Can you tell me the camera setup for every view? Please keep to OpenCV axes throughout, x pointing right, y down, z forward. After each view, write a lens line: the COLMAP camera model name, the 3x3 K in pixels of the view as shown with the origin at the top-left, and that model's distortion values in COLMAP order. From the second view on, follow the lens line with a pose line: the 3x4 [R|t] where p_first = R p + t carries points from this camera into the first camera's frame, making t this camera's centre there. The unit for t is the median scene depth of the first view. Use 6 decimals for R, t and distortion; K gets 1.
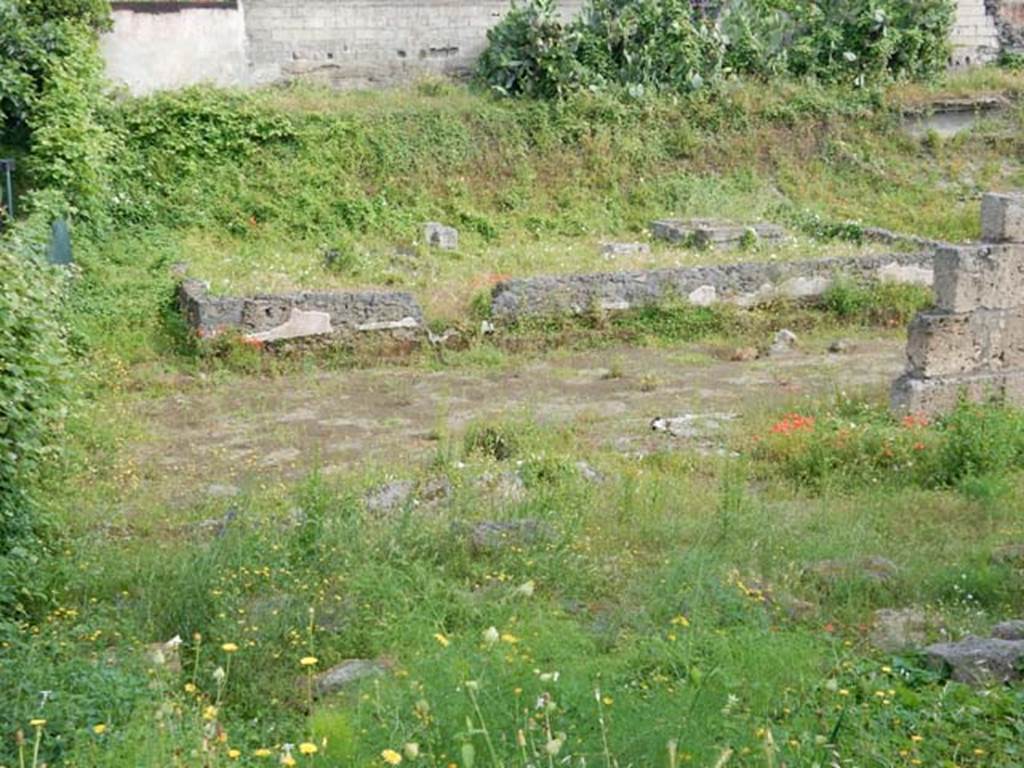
lens RADIAL K [[1457.1, 0, 514.2], [0, 1457.1, 384.8], [0, 0, 1]] dist [-0.000718, 0.063421]
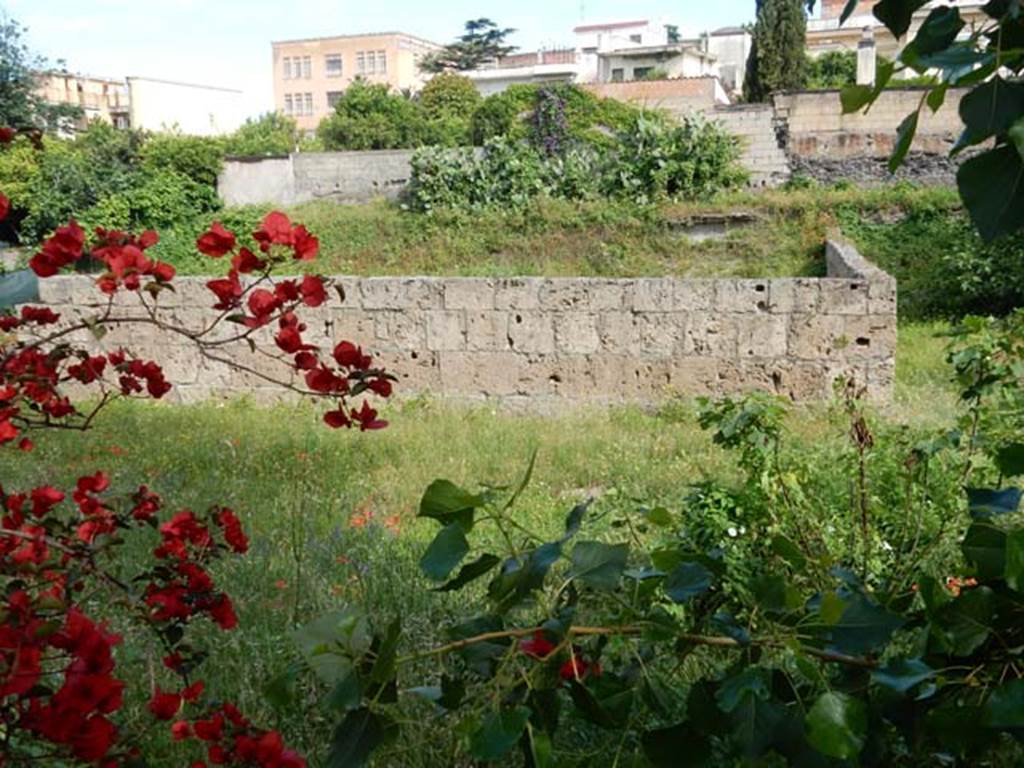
lens RADIAL K [[1047.6, 0, 512.8], [0, 1047.6, 383.7], [0, 0, 1]] dist [-0.009935, 0.009510]
pose [[0.830260, 0.094811, -0.549253, 1.013219], [-0.106322, 0.994272, 0.010911, -0.050953], [0.547141, 0.049338, 0.835585, 0.177397]]
